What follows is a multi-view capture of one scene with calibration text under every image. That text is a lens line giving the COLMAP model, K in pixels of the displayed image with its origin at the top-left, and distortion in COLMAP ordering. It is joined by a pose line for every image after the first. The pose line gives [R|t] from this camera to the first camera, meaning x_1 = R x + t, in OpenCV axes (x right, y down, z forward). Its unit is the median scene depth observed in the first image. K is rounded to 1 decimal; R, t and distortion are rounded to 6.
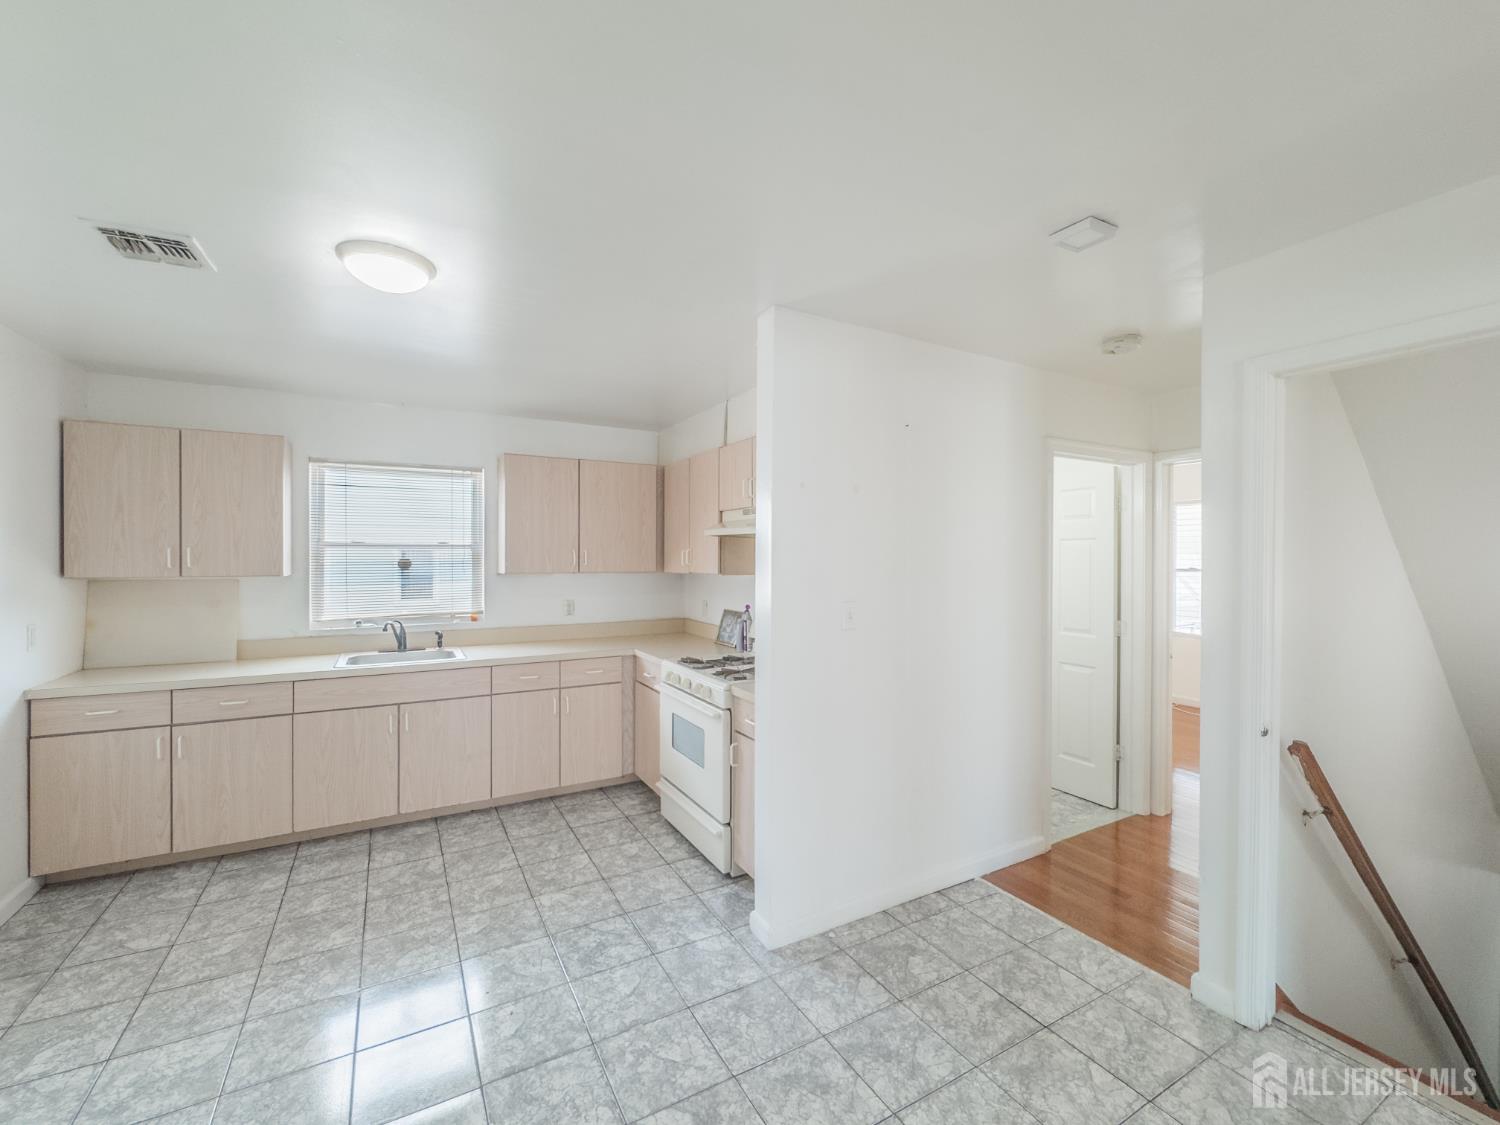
lens RADIAL K [[612.5, 0, 782.2], [0, 612.5, 560.1], [0, 0, 1]] dist [-0.006225, 0.000705]
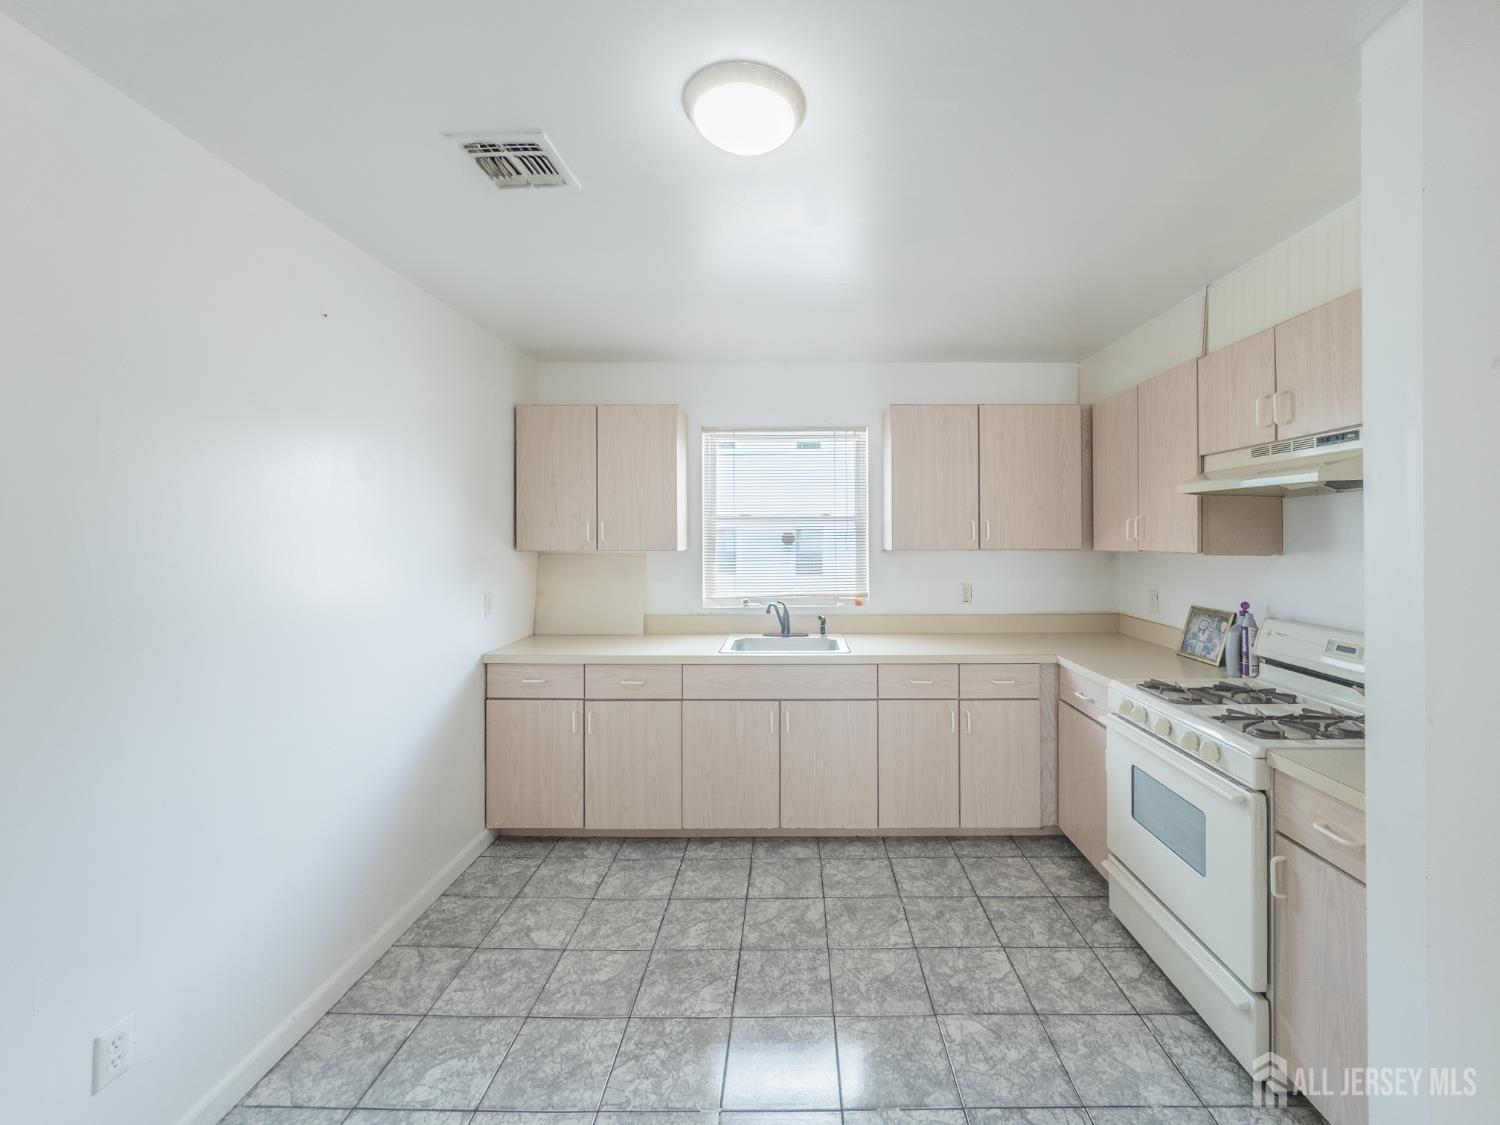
lens RADIAL K [[612.5, 0, 785.2], [0, 612.5, 534.8], [0, 0, 1]] dist [-0.006225, 0.000705]
pose [[0.834105, -0.006715, -0.551565, -0.145117], [0.003678, 0.999971, -0.006612, 0.007853], [0.551593, 0.003486, 0.834106, 0.286083]]
